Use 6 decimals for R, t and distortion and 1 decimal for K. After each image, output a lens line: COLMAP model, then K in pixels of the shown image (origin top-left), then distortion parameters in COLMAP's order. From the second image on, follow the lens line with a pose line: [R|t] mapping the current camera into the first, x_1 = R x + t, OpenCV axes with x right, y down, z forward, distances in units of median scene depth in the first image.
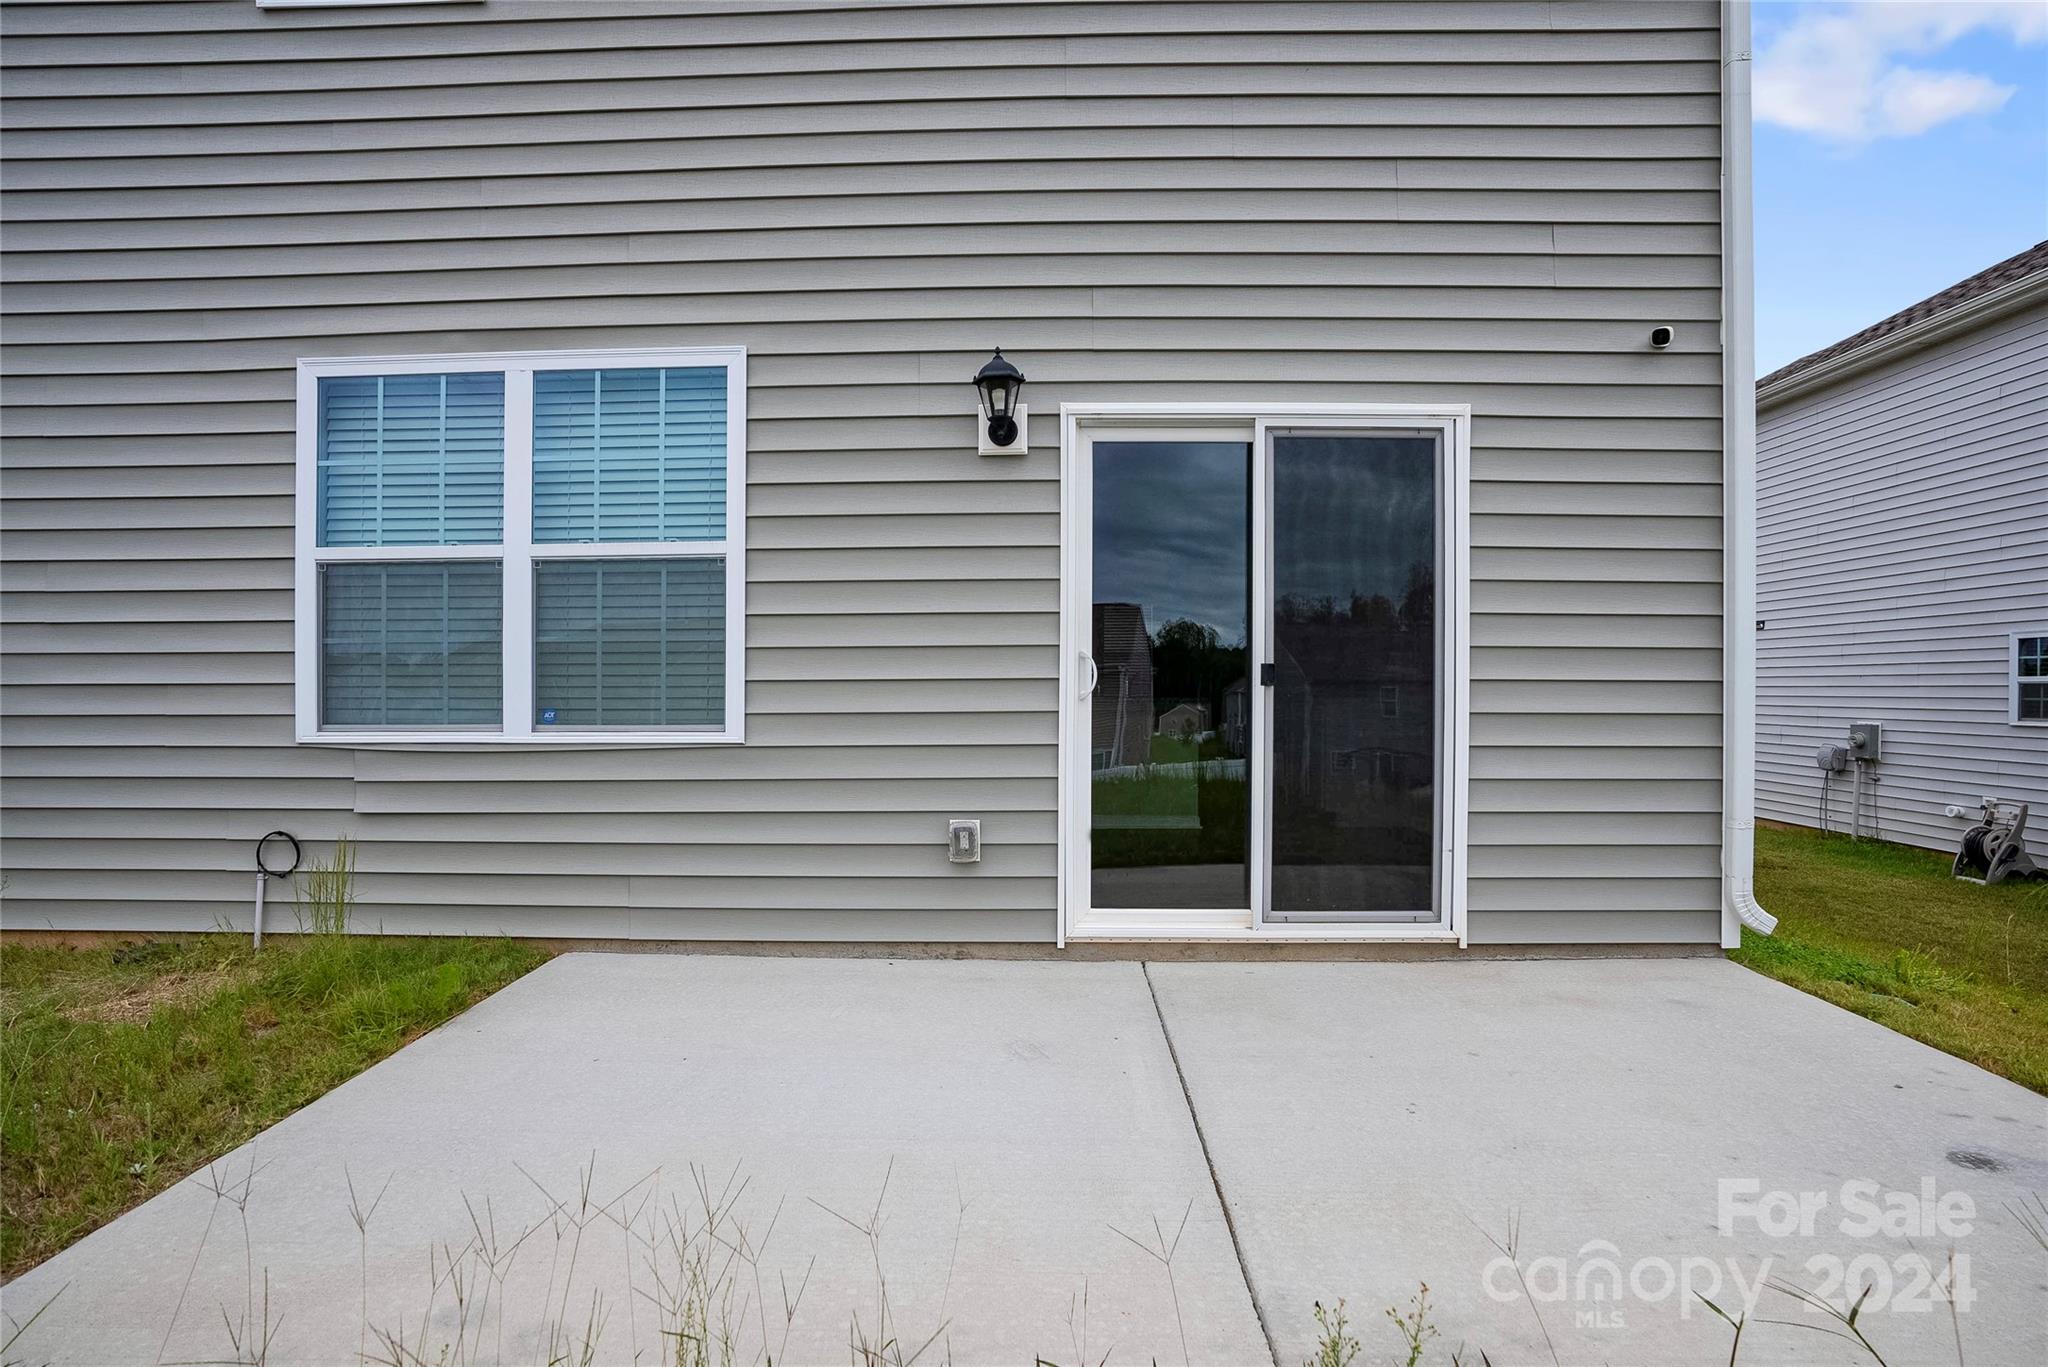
lens RADIAL K [[1014.6, 0, 1009.6], [0, 1014.6, 695.7], [0, 0, 1]] dist [-0.019385, 0.000236]
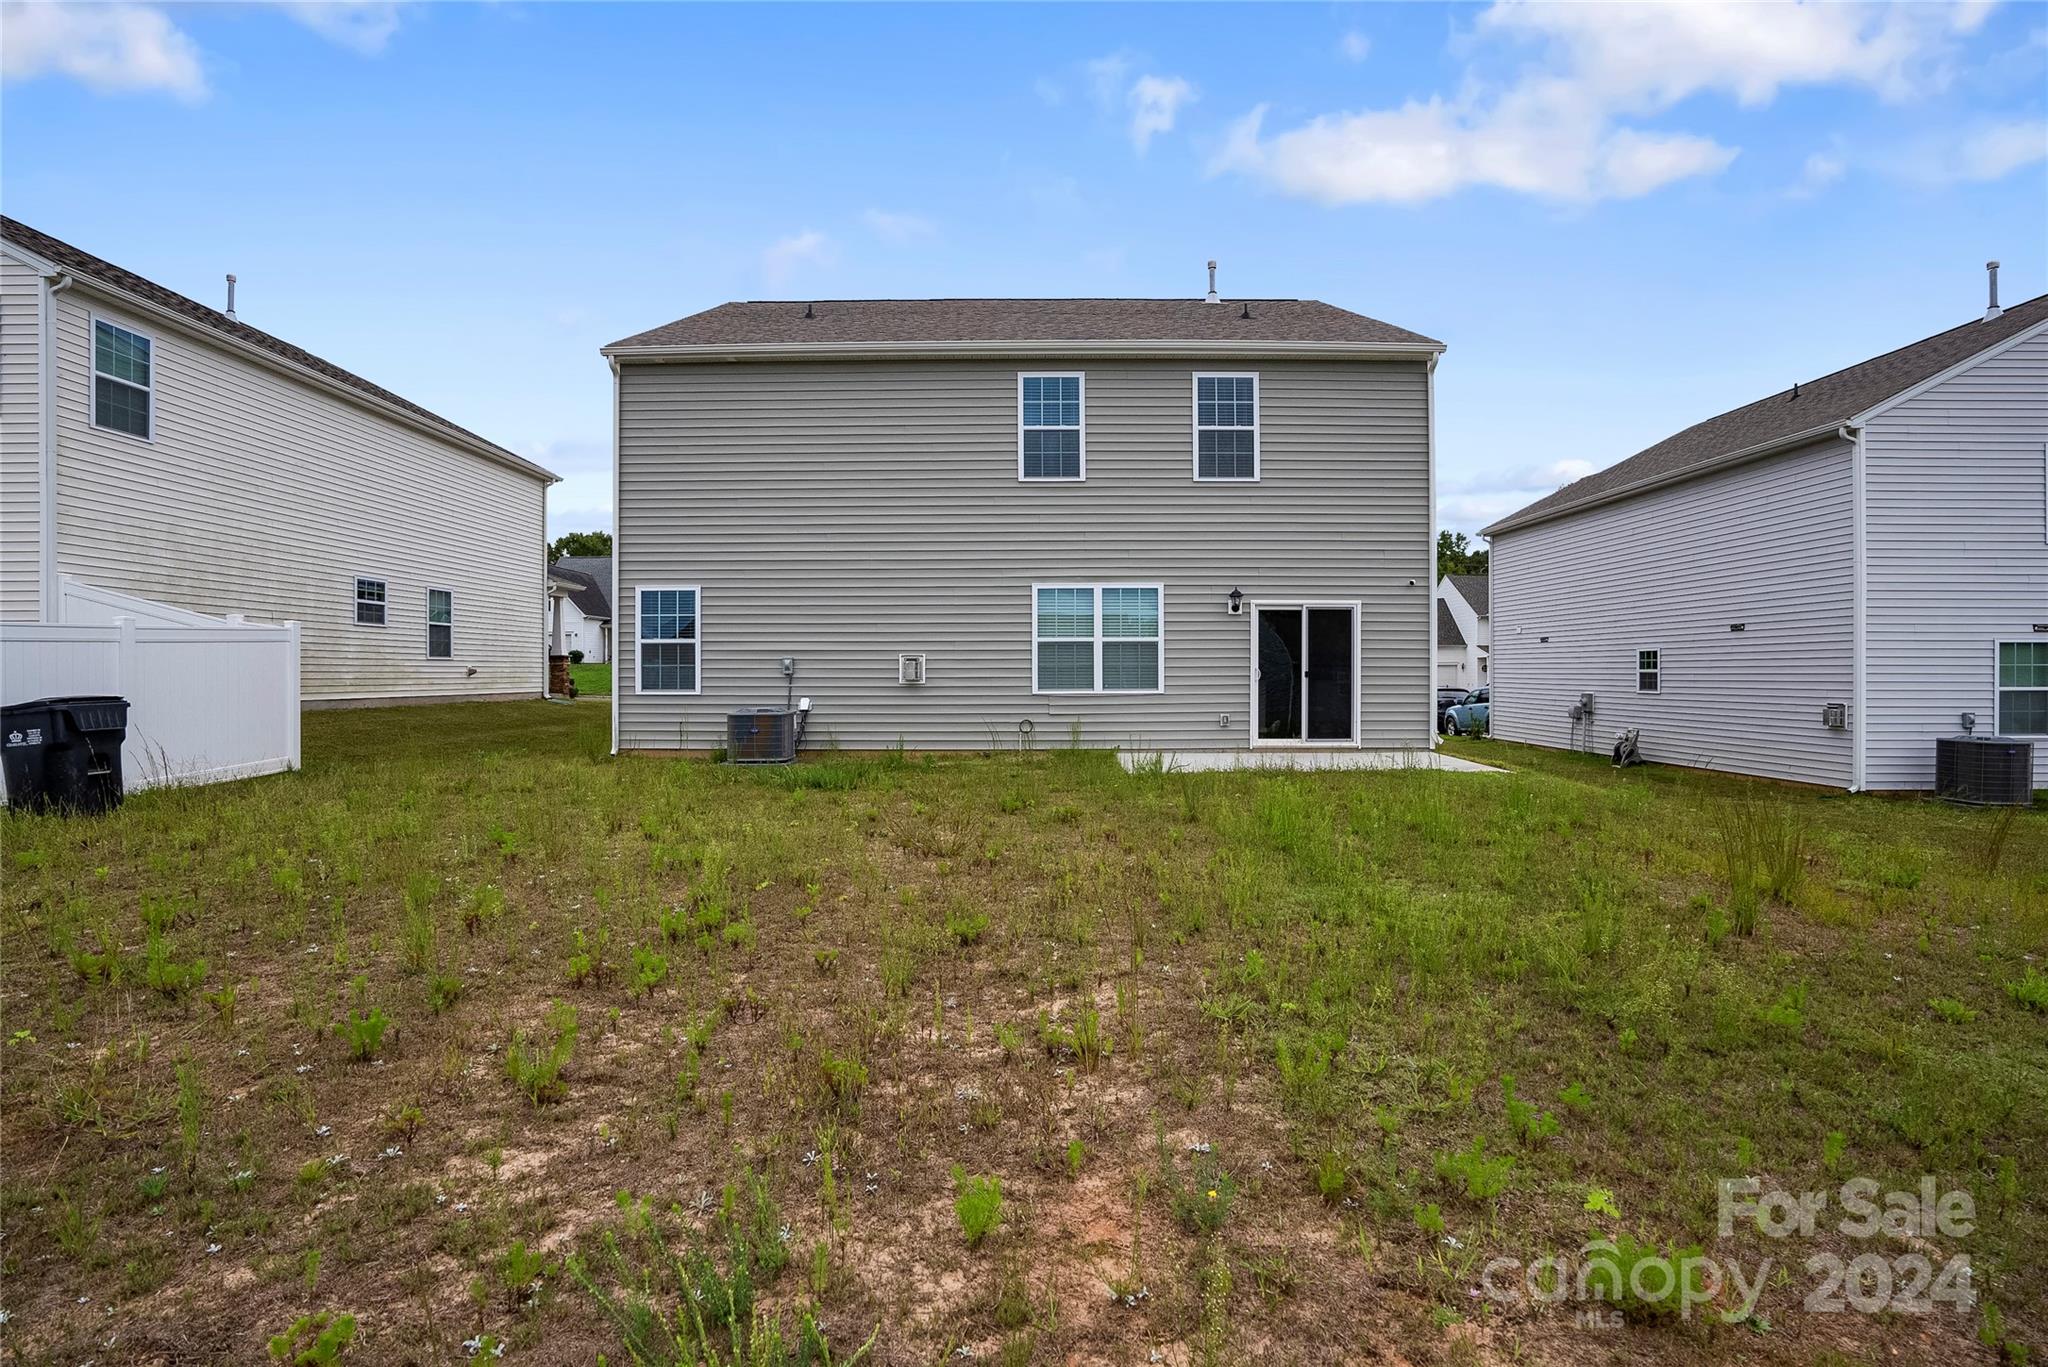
lens RADIAL K [[946.5, 0, 1039.6], [0, 946.5, 671.2], [0, 0, 1]] dist [-0.003672, 0.004868]
pose [[0.998725, -0.001434, 0.050464, -0.861076], [0.001805, 0.999972, -0.007304, -0.008065], [-0.050452, 0.007385, 0.998699, -2.310564]]
